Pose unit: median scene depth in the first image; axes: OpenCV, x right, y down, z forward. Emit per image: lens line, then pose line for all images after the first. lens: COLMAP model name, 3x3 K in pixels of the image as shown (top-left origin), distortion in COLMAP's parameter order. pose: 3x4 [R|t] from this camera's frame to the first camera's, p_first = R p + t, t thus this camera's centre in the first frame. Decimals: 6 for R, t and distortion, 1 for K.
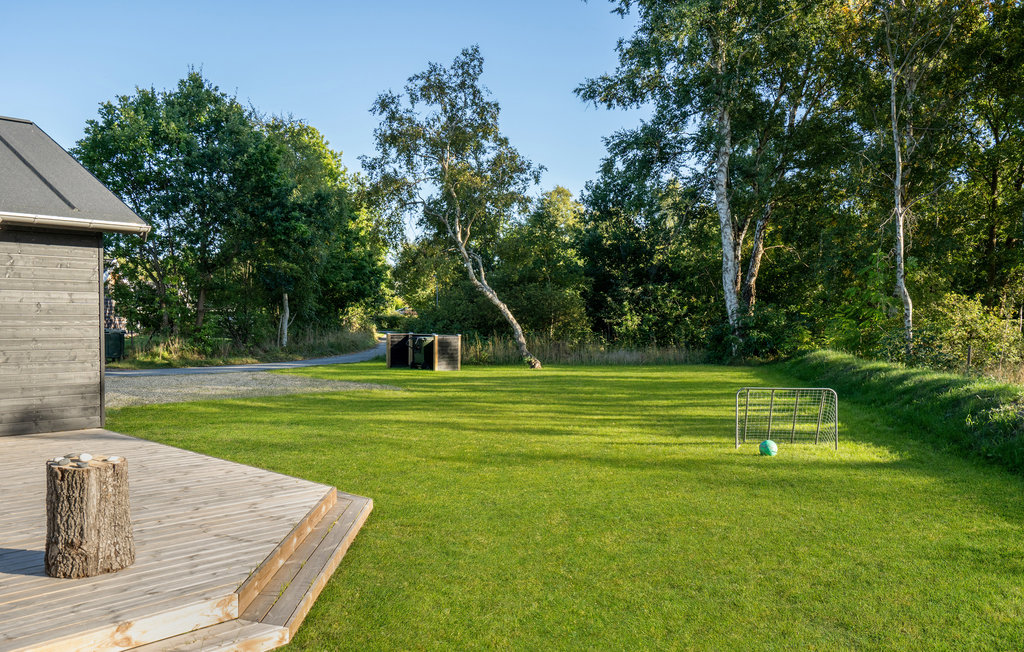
lens RADIAL K [[817.6, 0, 508.0], [0, 817.6, 327.5], [0, 0, 1]] dist [0.039180, -0.001693]
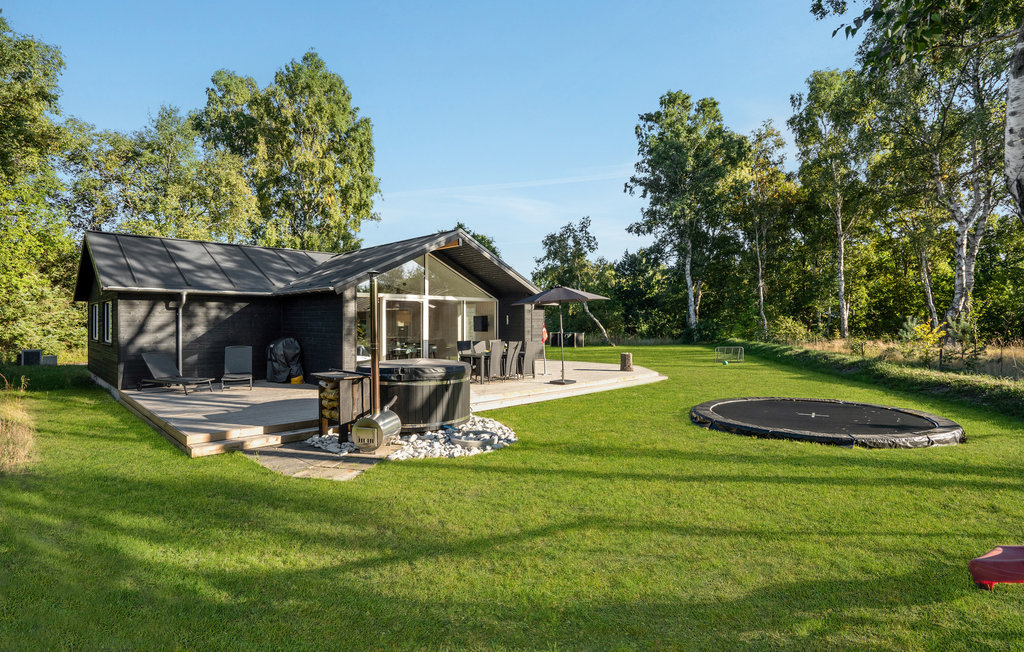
lens RADIAL K [[498.8, 0, 522.8], [0, 498.8, 321.8], [0, 0, 1]] dist [-0.031618, -0.000322]
pose [[0.999933, -0.008903, -0.007440, -0.208311], [0.008825, 0.999907, -0.010421, -0.011065], [0.007532, 0.010354, 0.999918, -0.440870]]
